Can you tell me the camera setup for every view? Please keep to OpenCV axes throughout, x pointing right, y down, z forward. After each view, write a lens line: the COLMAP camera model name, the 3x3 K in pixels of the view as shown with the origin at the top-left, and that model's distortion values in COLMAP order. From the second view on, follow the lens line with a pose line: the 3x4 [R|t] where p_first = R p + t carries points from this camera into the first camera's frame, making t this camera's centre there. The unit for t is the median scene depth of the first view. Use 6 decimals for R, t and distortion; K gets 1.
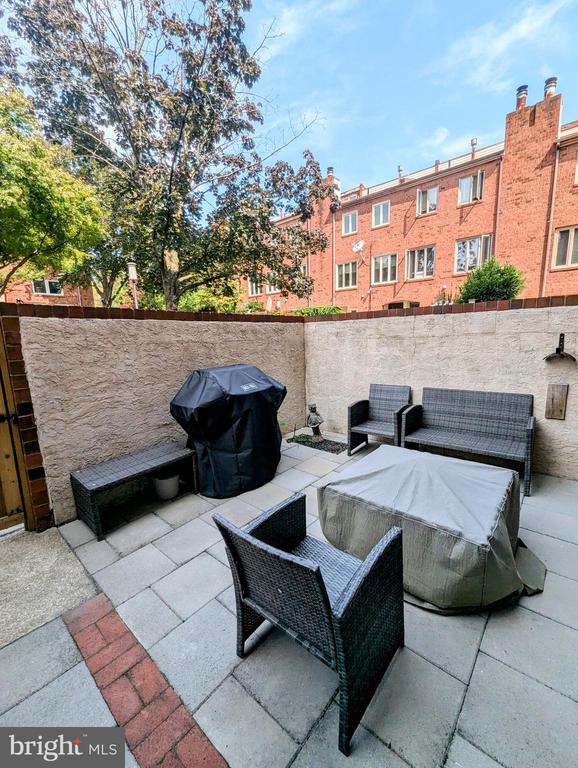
lens RADIAL K [[317.5, 0, 290.1], [0, 317.5, 384.1], [0, 0, 1]] dist [-0.000410, -0.000511]
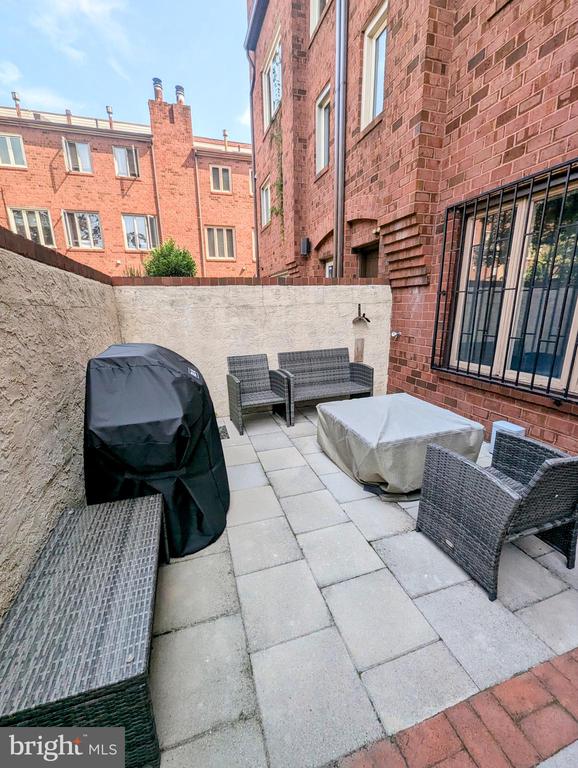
lens RADIAL K [[317.5, 0, 287.6], [0, 317.5, 384.3], [0, 0, 1]] dist [-0.000410, -0.000511]
pose [[0.523639, -0.184626, 0.831694, -0.125283], [0.136039, 0.981830, 0.132304, -0.006136], [-0.841009, 0.043863, 0.539240, 0.098512]]
